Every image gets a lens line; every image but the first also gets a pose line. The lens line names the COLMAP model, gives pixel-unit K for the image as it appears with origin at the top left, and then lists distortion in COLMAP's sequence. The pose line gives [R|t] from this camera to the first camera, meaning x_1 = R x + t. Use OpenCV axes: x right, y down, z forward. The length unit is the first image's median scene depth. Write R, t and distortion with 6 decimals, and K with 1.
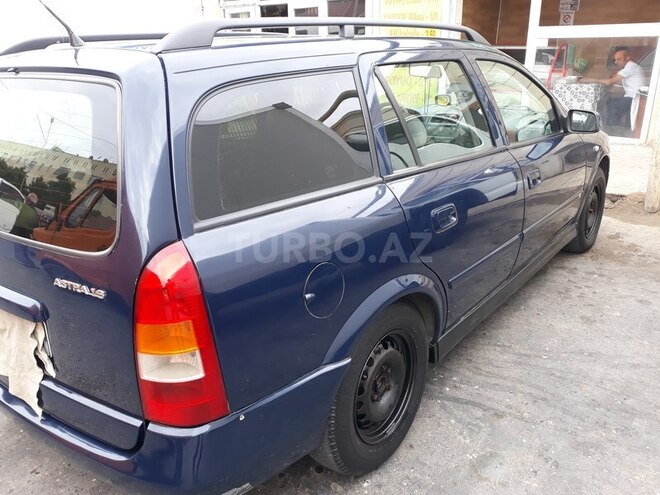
lens RADIAL K [[526.9, 0, 329.7], [0, 526.9, 249.0], [0, 0, 1]] dist [-0.033340, -0.002622]
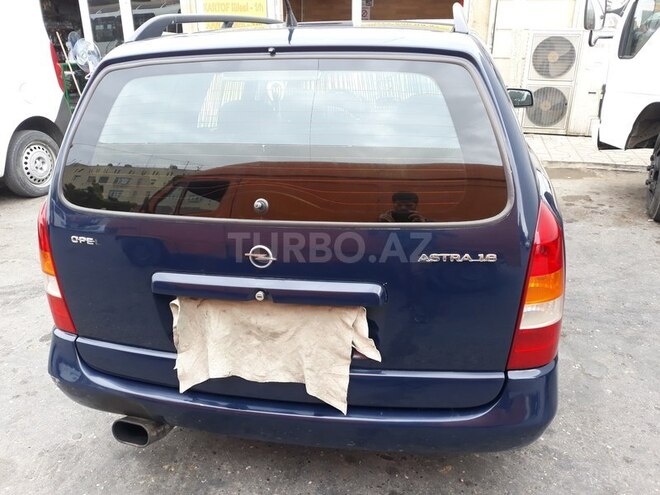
lens RADIAL K [[526.9, 0, 329.8], [0, 526.9, 245.7], [0, 0, 1]] dist [-0.033340, -0.002622]
pose [[0.903522, -0.142864, 0.404027, -0.862496], [0.139927, 0.989472, 0.036958, -0.019312], [-0.405053, 0.023142, 0.914000, 0.106795]]
